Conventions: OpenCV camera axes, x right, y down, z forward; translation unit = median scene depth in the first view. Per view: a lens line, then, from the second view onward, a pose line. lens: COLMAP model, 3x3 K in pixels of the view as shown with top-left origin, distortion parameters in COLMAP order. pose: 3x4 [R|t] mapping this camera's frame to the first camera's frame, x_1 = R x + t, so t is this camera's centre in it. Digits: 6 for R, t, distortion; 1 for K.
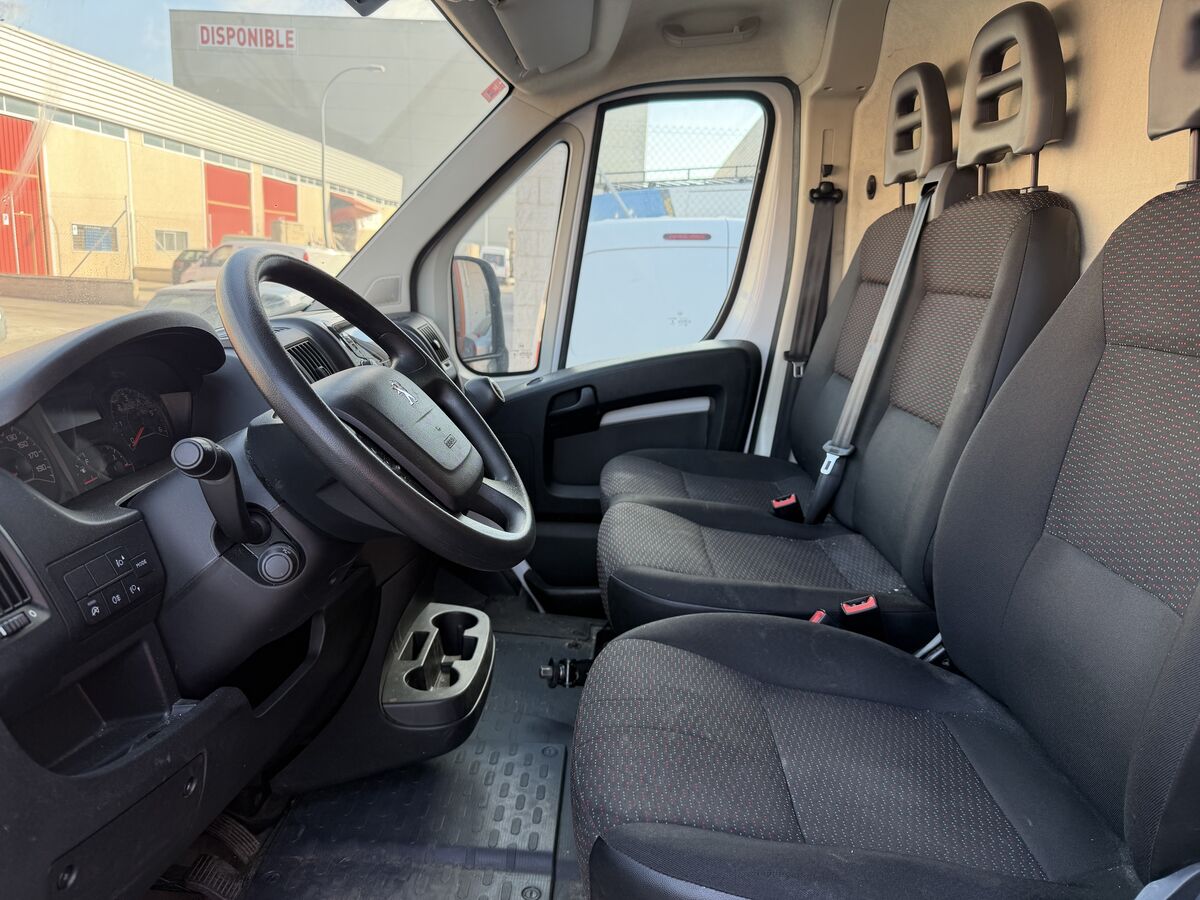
lens RADIAL K [[834.8, 0, 586.1], [0, 834.8, 449.2], [0, 0, 1]] dist [0.088758, -0.104470]
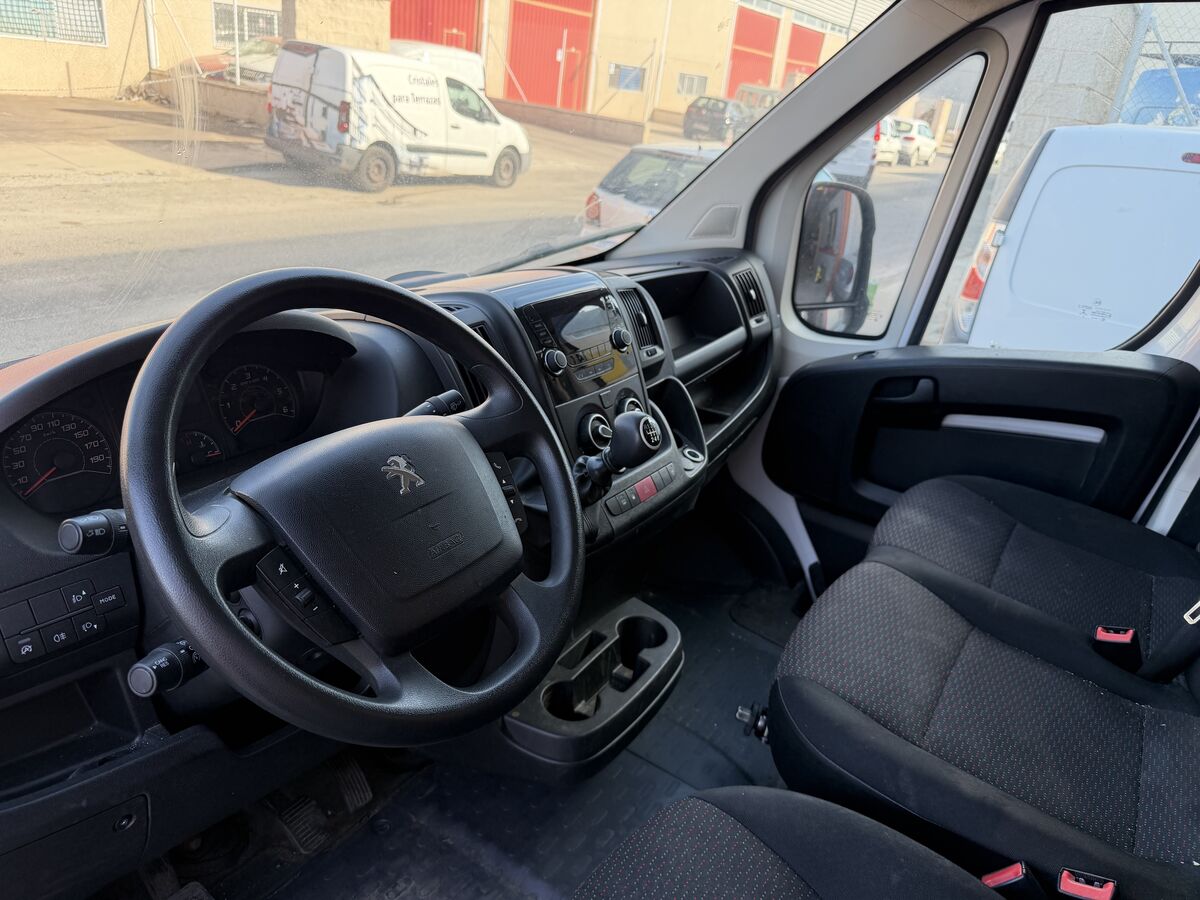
lens RADIAL K [[846.2, 0, 597.6], [0, 846.2, 446.8], [0, 0, 1]] dist [0.072045, -0.102414]
pose [[0.855587, 0.260952, -0.447075, 0.145900], [-0.193255, 0.962220, 0.191794, -0.139971], [0.480233, -0.077697, 0.873693, 0.188164]]
